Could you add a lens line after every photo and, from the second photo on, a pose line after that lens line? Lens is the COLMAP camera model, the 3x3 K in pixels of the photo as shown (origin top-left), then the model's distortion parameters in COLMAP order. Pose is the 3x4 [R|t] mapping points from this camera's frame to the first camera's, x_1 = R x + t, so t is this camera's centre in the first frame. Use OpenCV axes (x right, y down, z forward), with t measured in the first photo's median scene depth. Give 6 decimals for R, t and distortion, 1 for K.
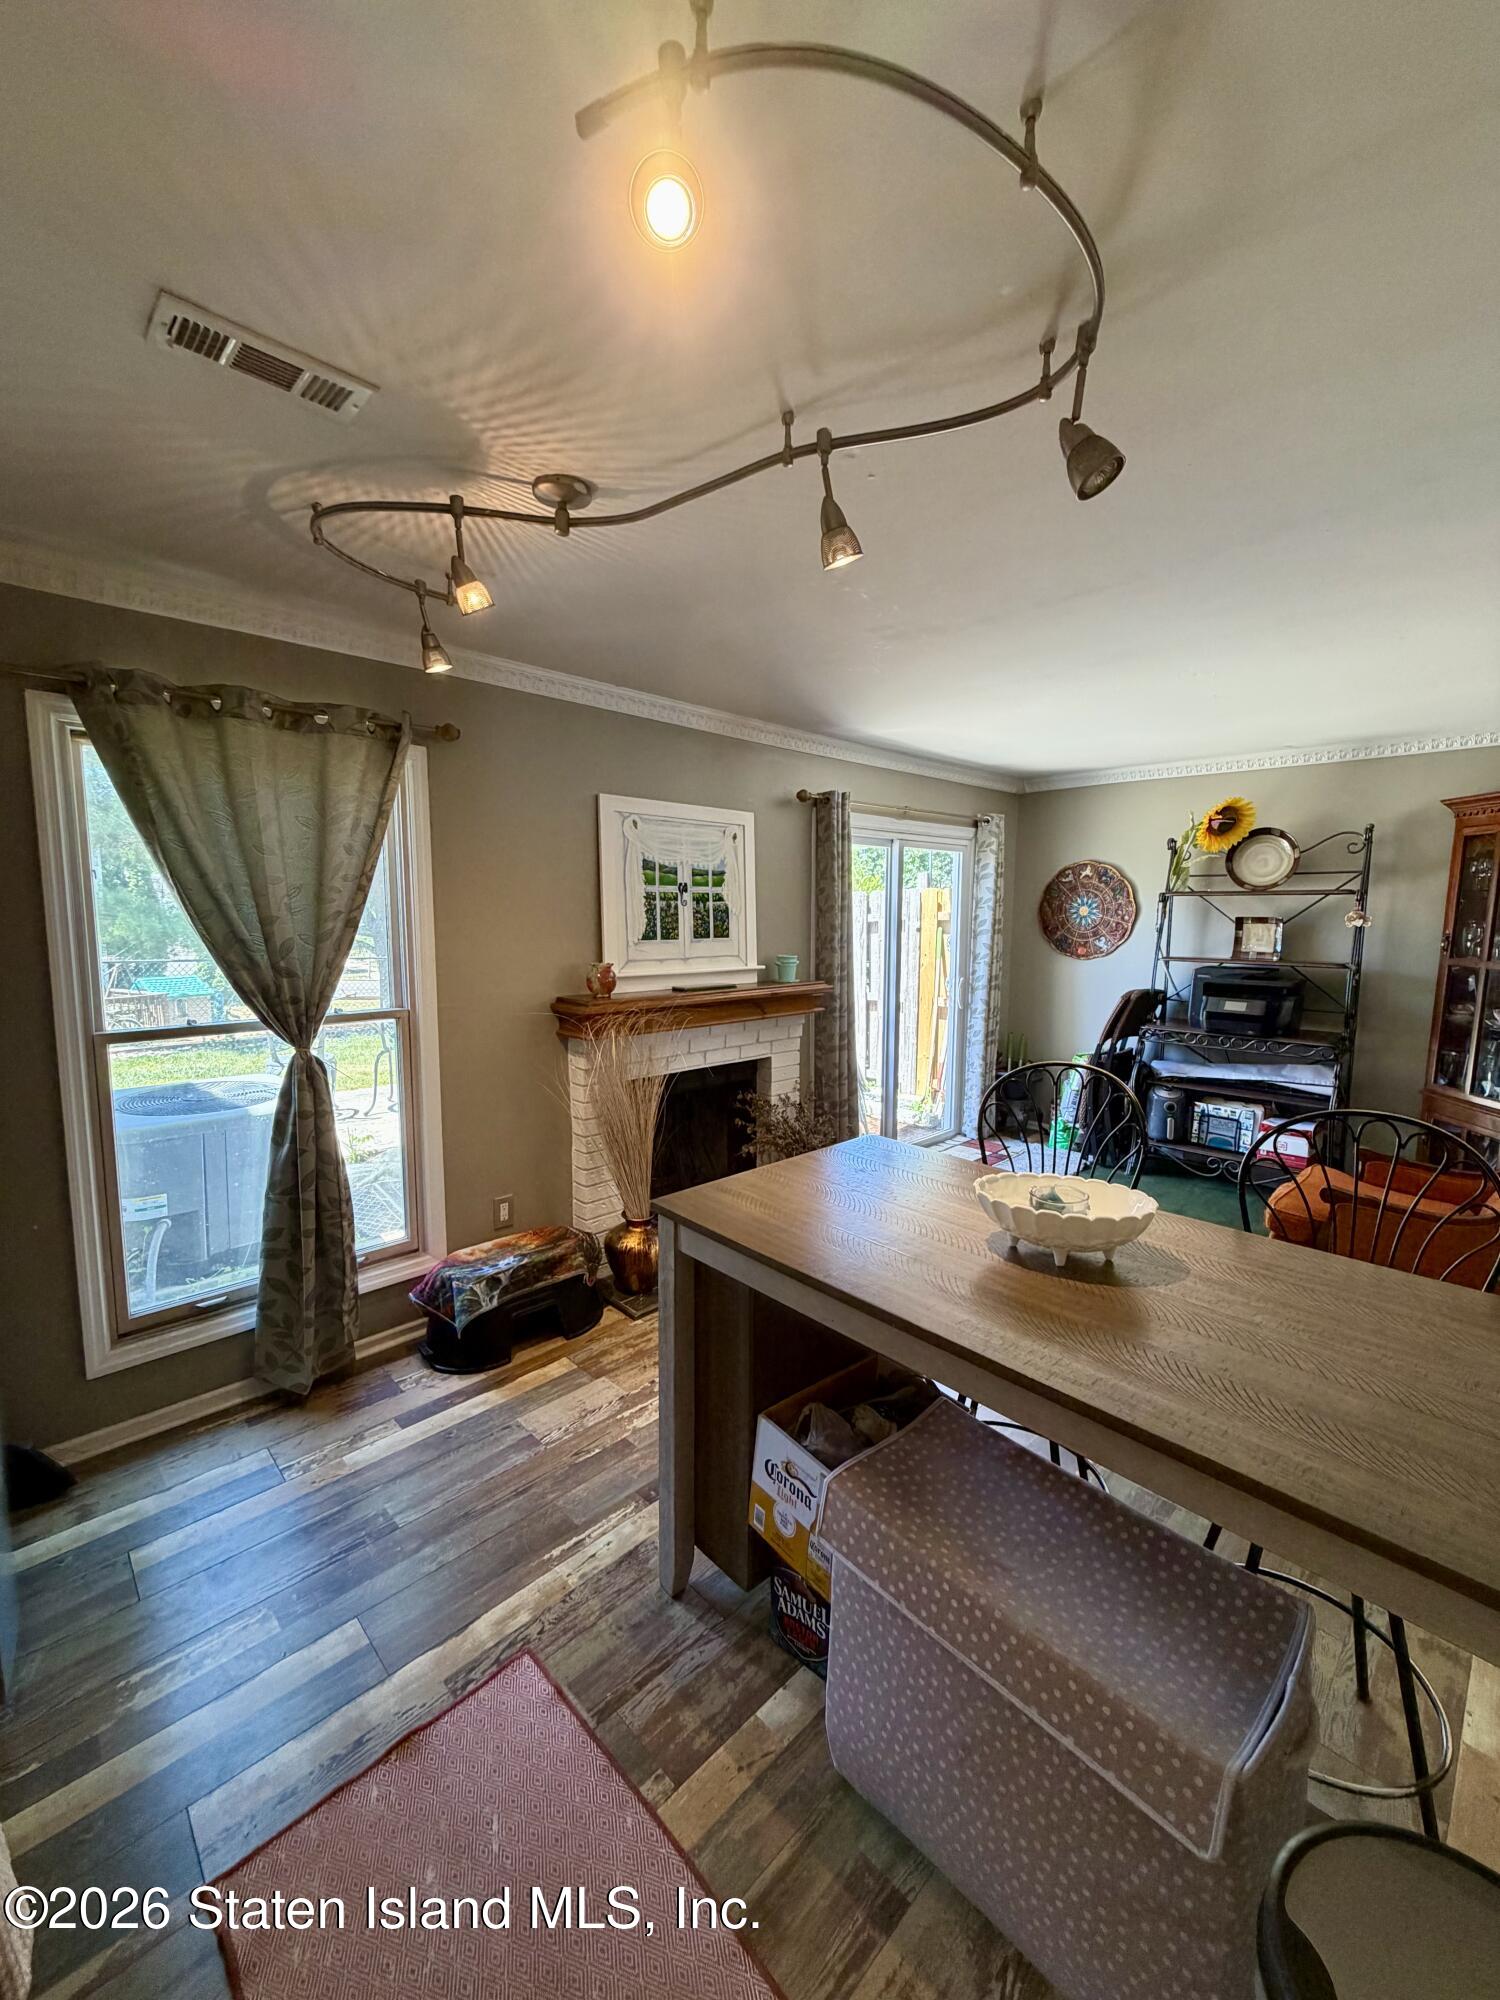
lens RADIAL K [[796.4, 0, 751.4], [0, 796.4, 993.0], [0, 0, 1]] dist [0.000758, 0.000144]
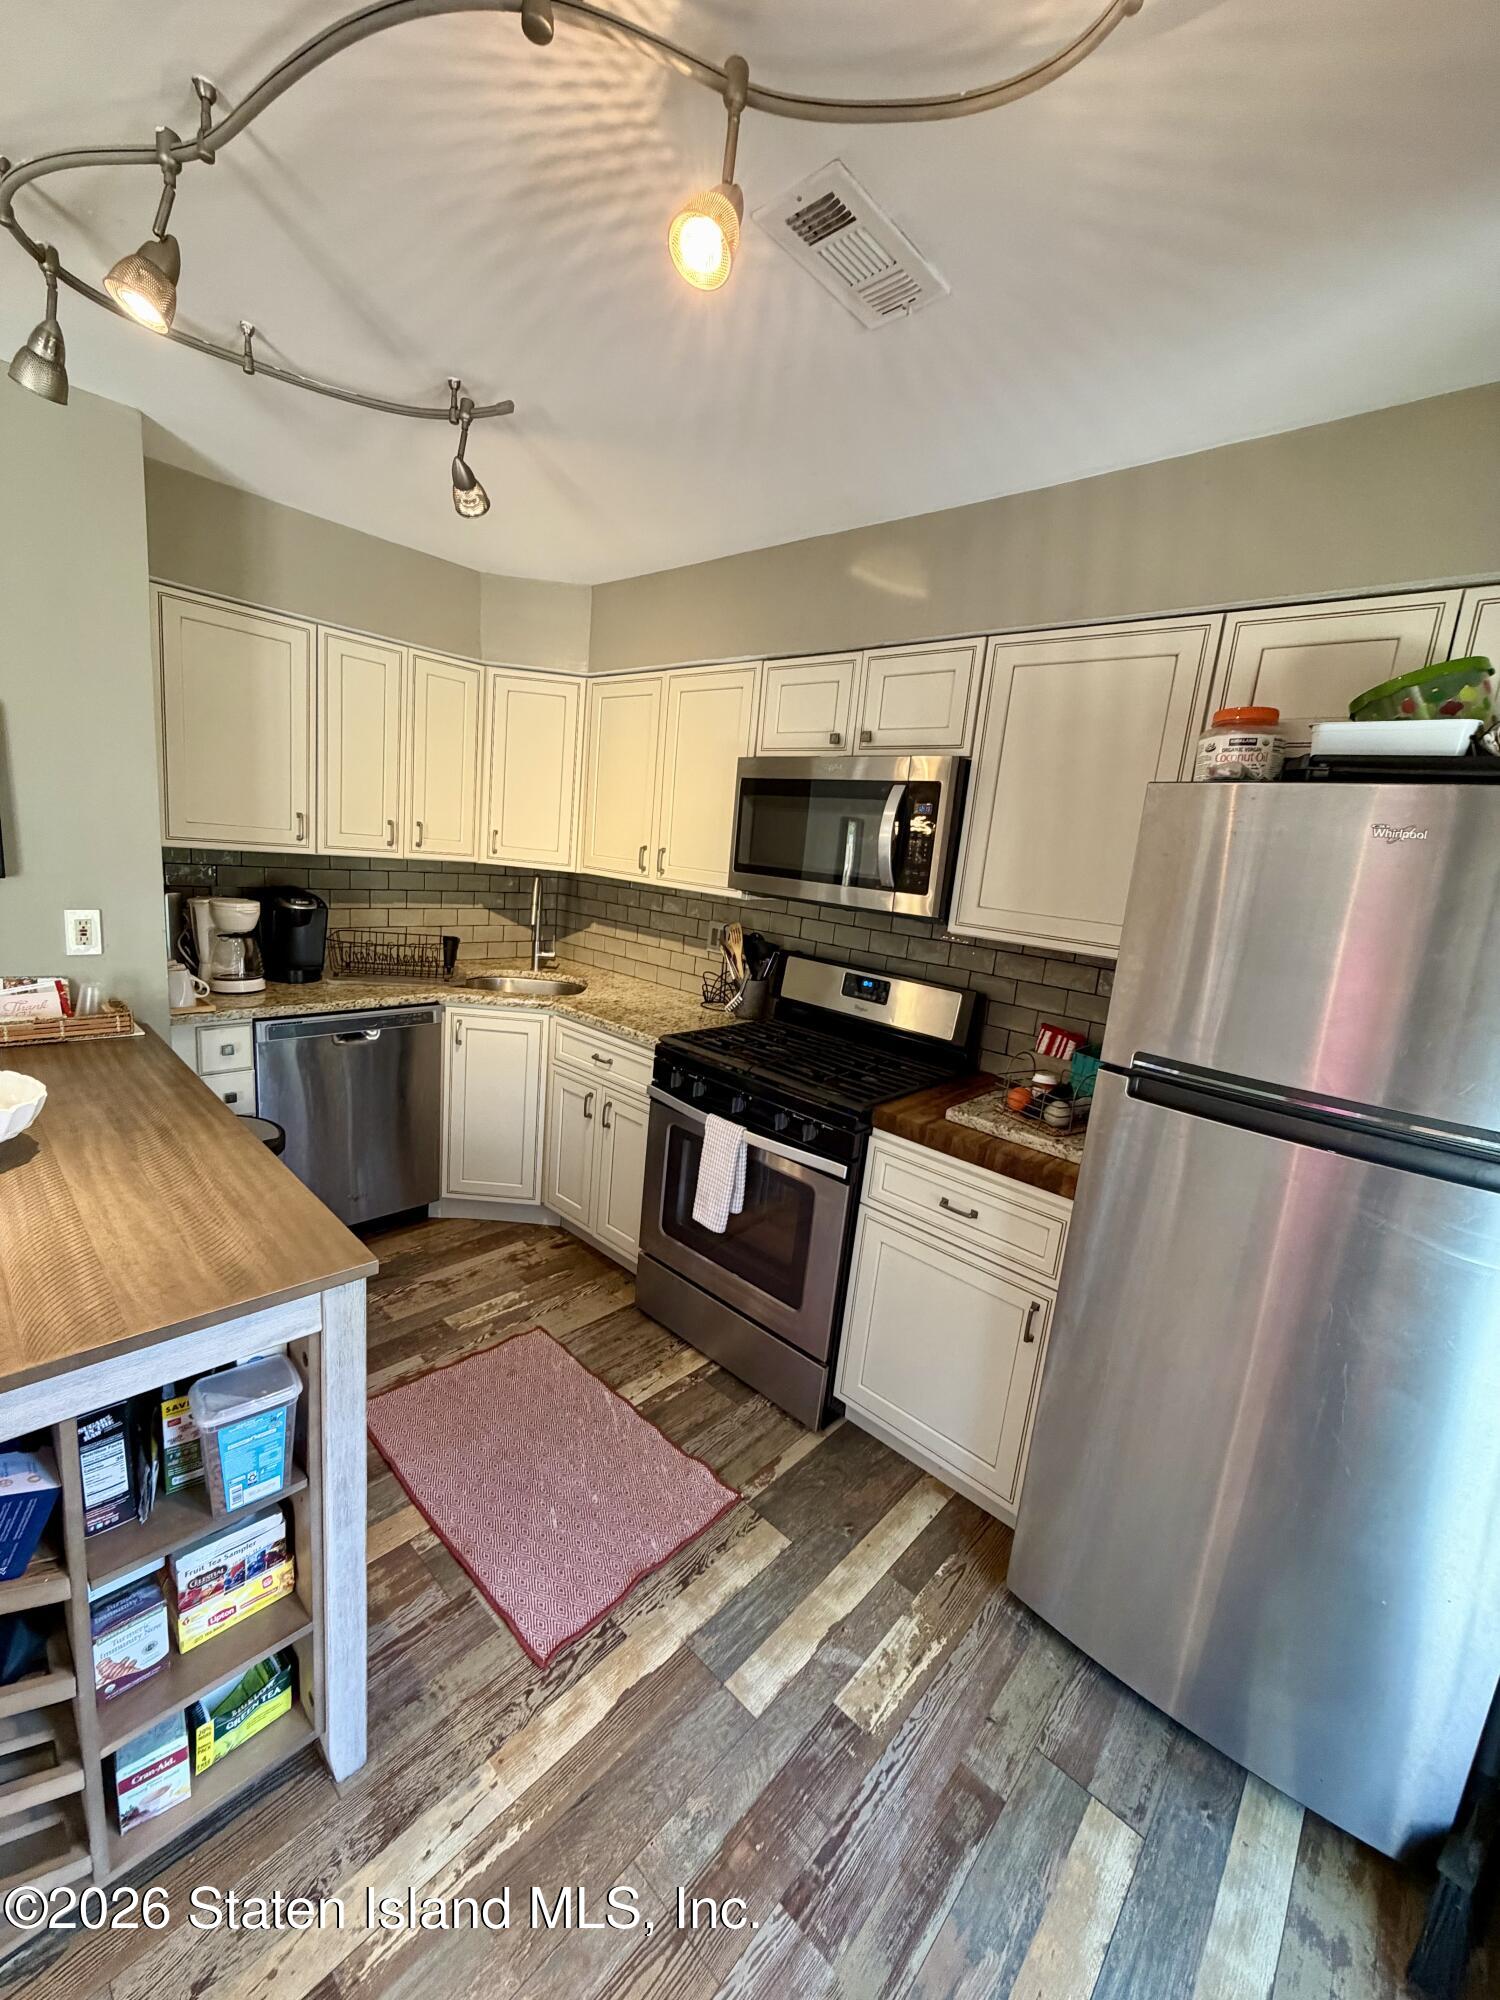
lens RADIAL K [[796.4, 0, 750.2], [0, 796.4, 993.7], [0, 0, 1]] dist [0.000758, 0.000144]
pose [[-0.993111, -0.086136, -0.079441, -0.184120], [-0.105792, 0.950612, 0.291795, -0.088784], [0.050384, 0.298189, -0.953176, 0.803159]]
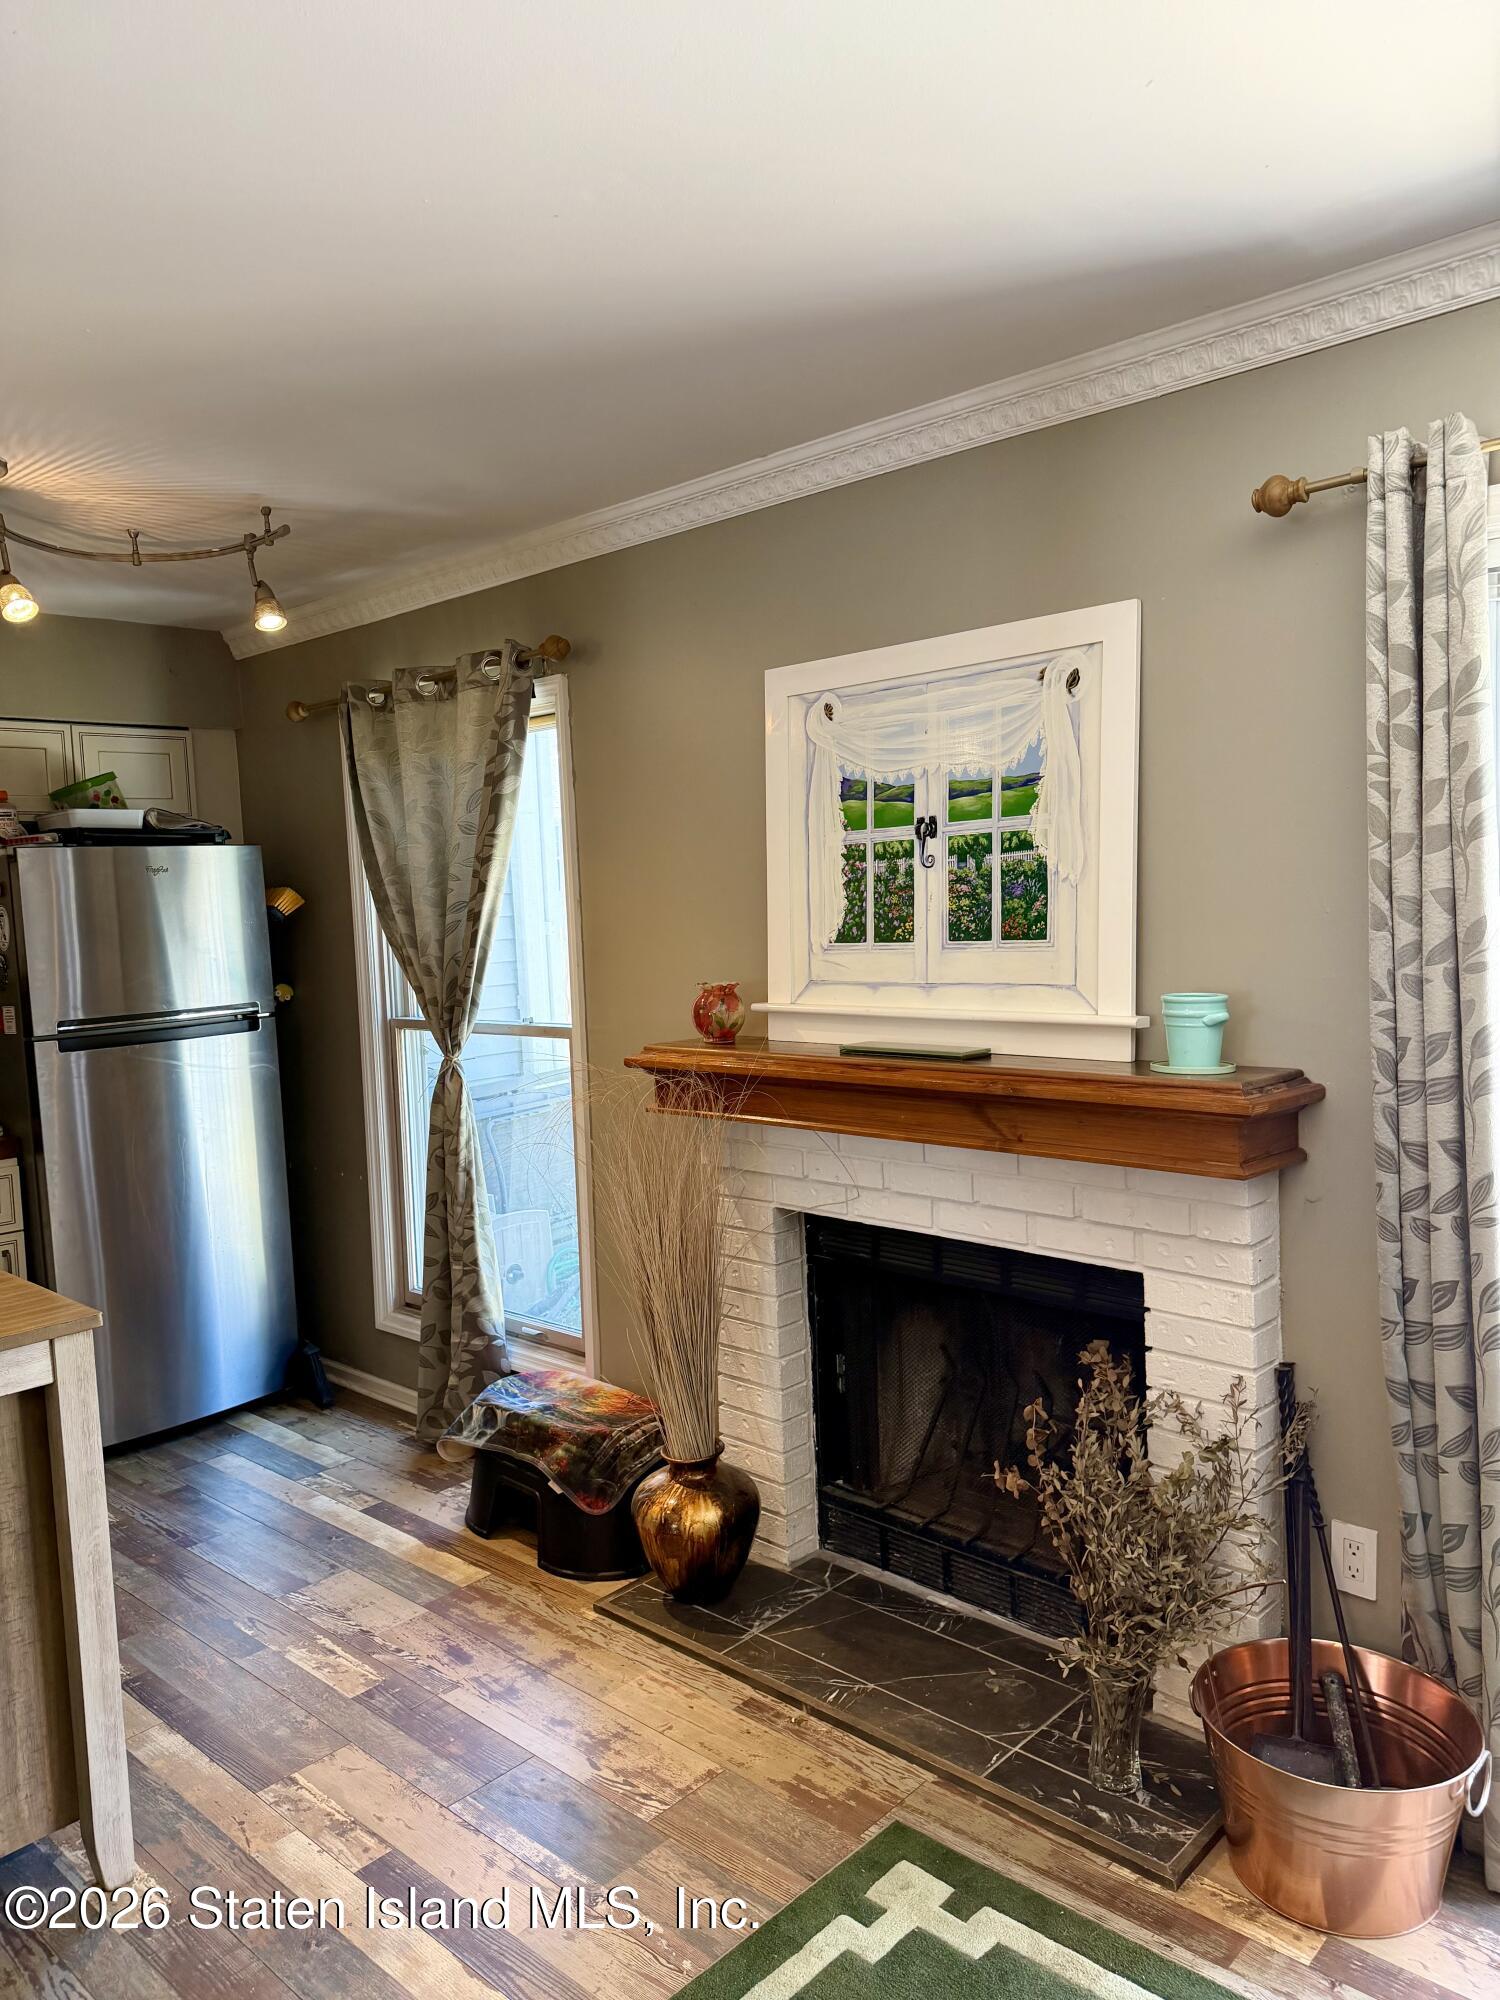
lens RADIAL K [[1403.4, 0, 744.3], [0, 1403.4, 1005.5], [0, 0, 1]] dist [0.095967, -0.131707]
pose [[0.053970, 0.067934, -0.996229, 0.743700], [-0.064962, 0.995808, 0.064386, -0.080479], [0.996427, 0.061242, 0.058157, 0.900230]]
